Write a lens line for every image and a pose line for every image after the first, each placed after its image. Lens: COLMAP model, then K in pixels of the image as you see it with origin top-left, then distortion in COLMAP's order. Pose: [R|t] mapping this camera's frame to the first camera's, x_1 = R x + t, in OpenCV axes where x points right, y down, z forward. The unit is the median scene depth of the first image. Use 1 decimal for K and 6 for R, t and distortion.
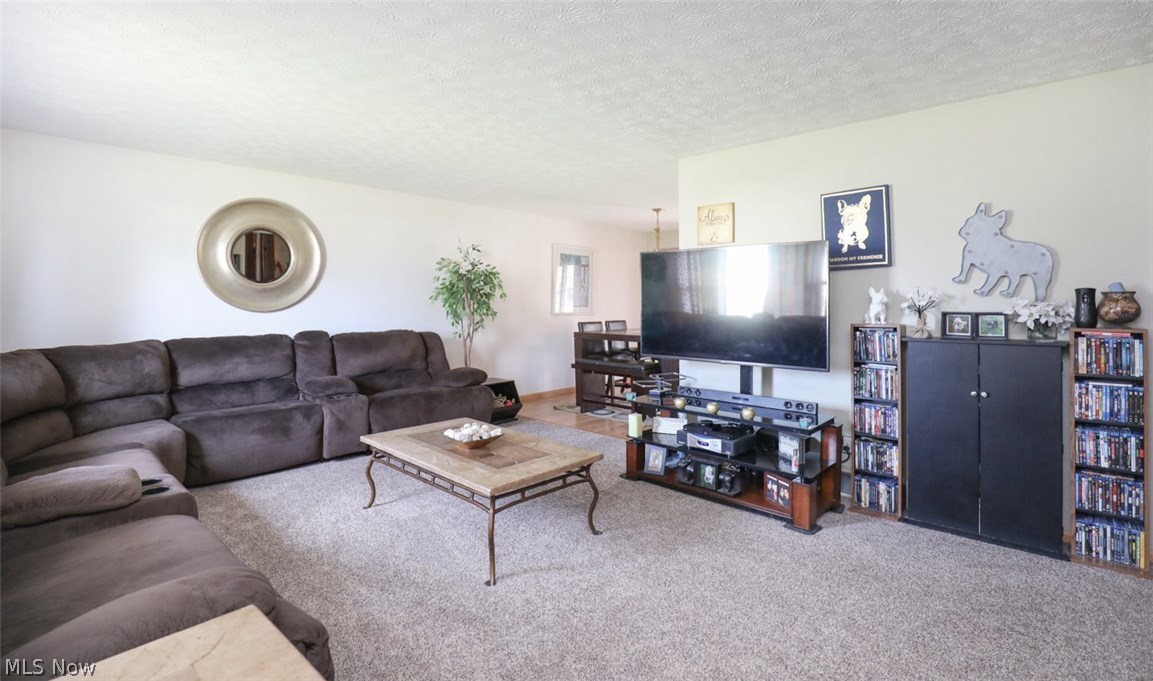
lens RADIAL K [[547.4, 0, 577.8], [0, 547.4, 301.1], [0, 0, 1]] dist [-0.040286, -0.000022]
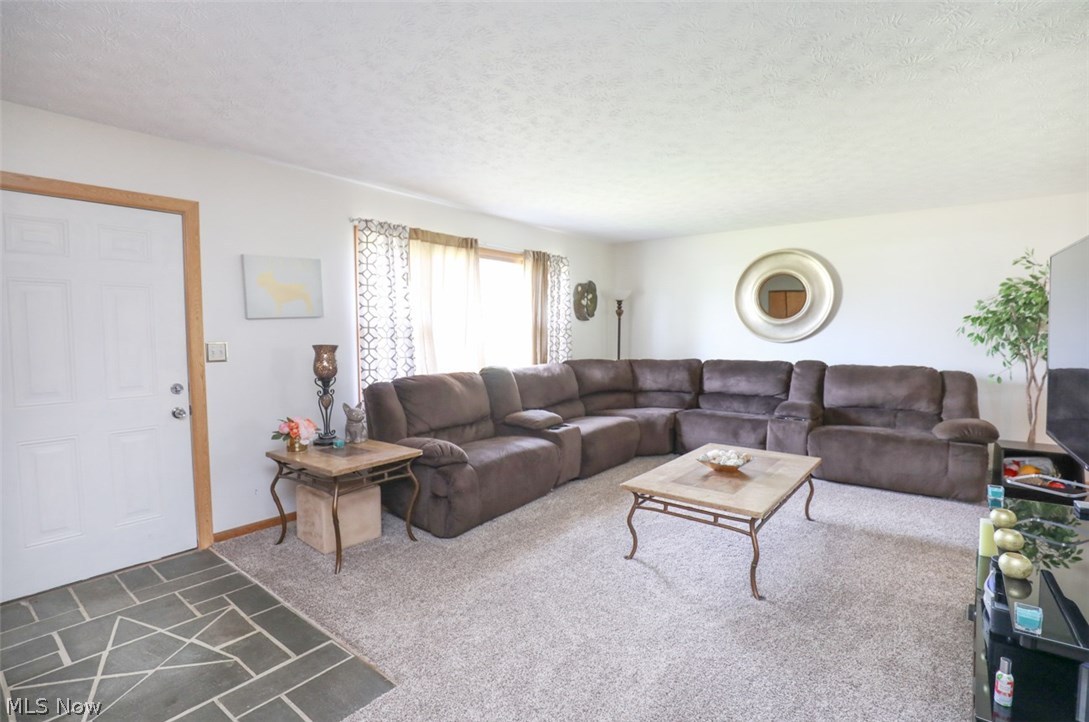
lens RADIAL K [[511.6, 0, 544.5], [0, 511.6, 361.0], [0, 0, 1]] dist [0.000050, -0.000018]
pose [[0.082147, 0.064728, -0.994516, 0.584197], [0.006794, 0.997829, 0.065505, -0.018866], [0.996597, -0.012138, 0.081529, 0.405474]]
